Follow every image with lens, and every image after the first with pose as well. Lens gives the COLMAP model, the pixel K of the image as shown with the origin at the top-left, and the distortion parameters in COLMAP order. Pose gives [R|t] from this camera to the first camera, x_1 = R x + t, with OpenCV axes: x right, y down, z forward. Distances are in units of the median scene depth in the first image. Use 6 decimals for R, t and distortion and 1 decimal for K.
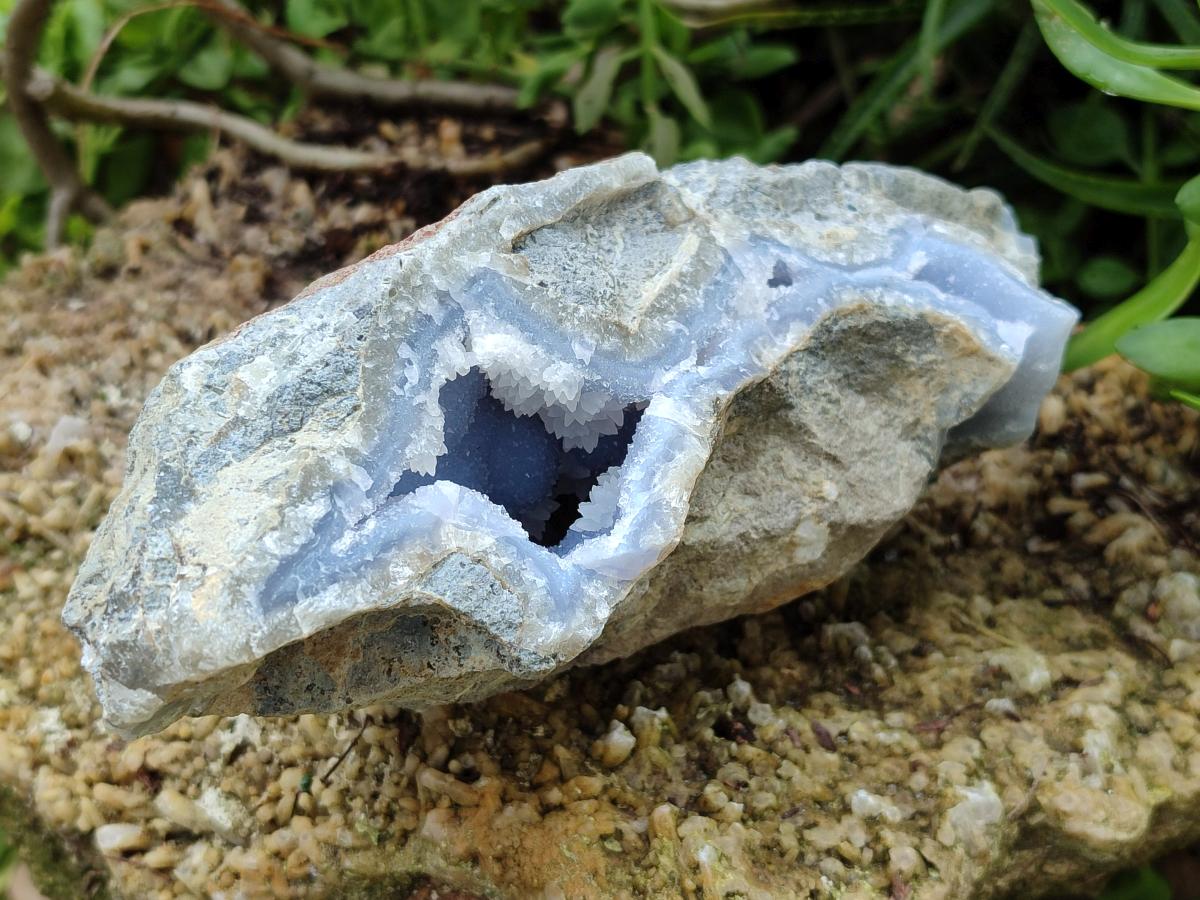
lens RADIAL K [[1796.4, 0, 575.1], [0, 1796.4, 450.1], [0, 0, 1]] dist [0.246662, -1.678549]
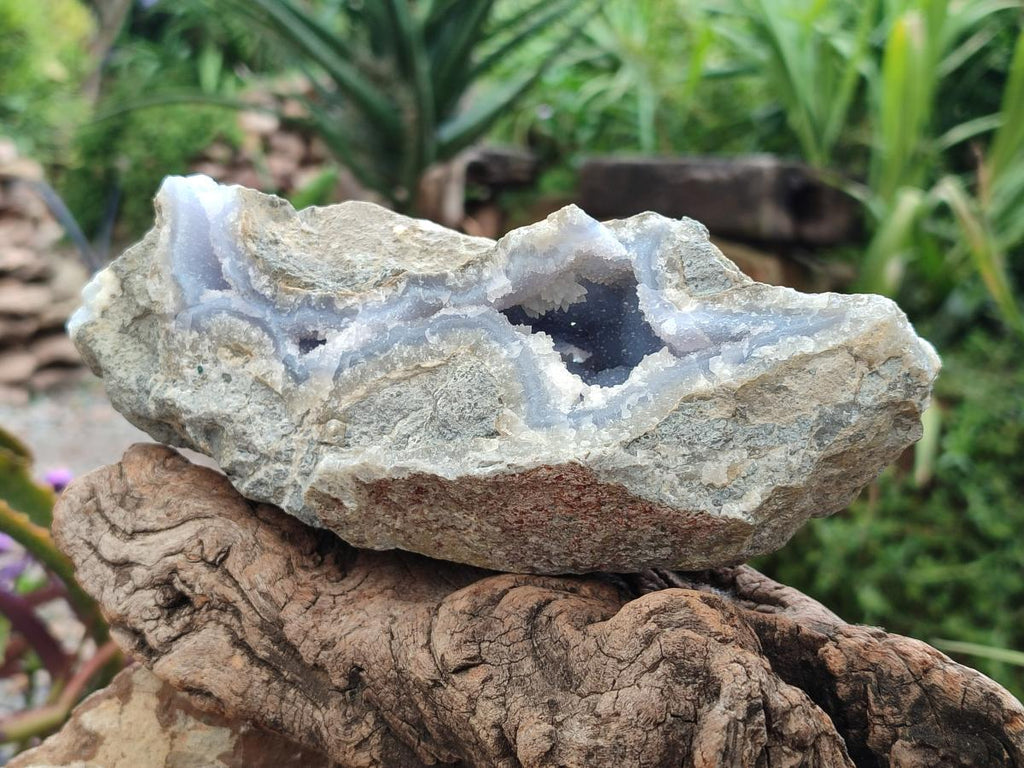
lens RADIAL K [[1532.9, 0, 490.7], [0, 1532.9, 384.1], [0, 0, 1]] dist [0.246662, -1.678549]
pose [[-0.692608, -0.718577, 0.062781, -0.079389], [0.626360, -0.555987, 0.546399, -0.753322], [-0.357724, 0.417764, 0.835169, 0.033925]]
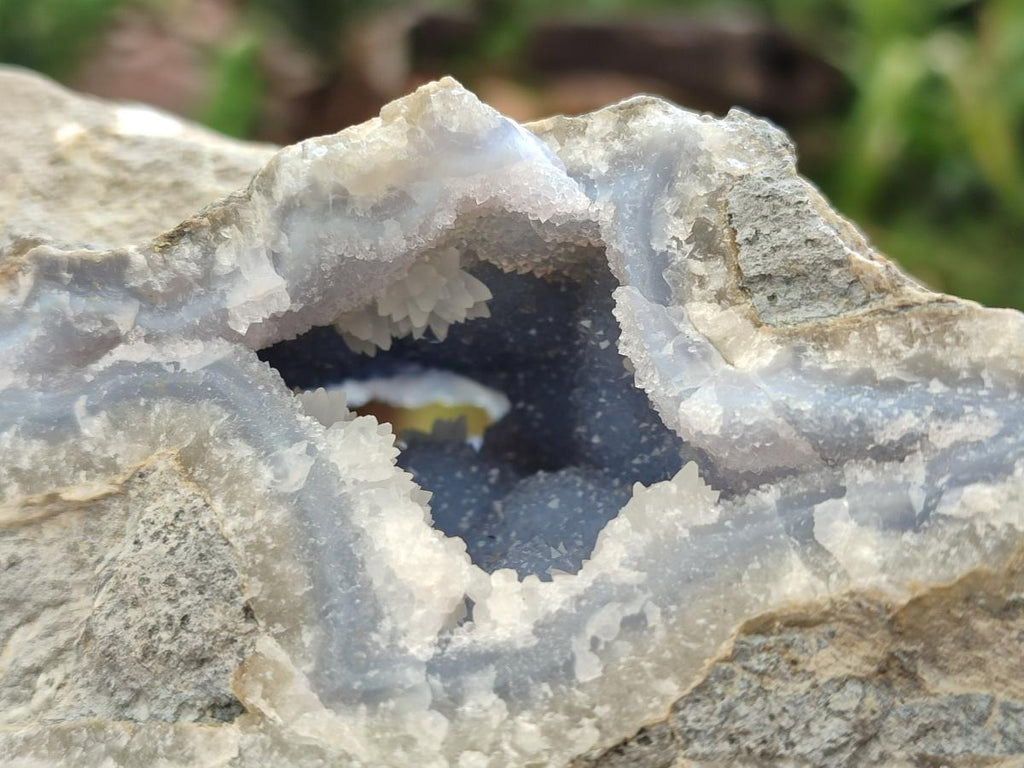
lens RADIAL K [[1532.9, 0, 490.7], [0, 1532.9, 384.1], [0, 0, 1]] dist [0.246662, -1.678549]
pose [[-0.695899, -0.717837, -0.020828, -0.009811], [0.607750, -0.604131, 0.515427, -0.244679], [-0.382576, 0.346027, 0.856680, 0.609378]]
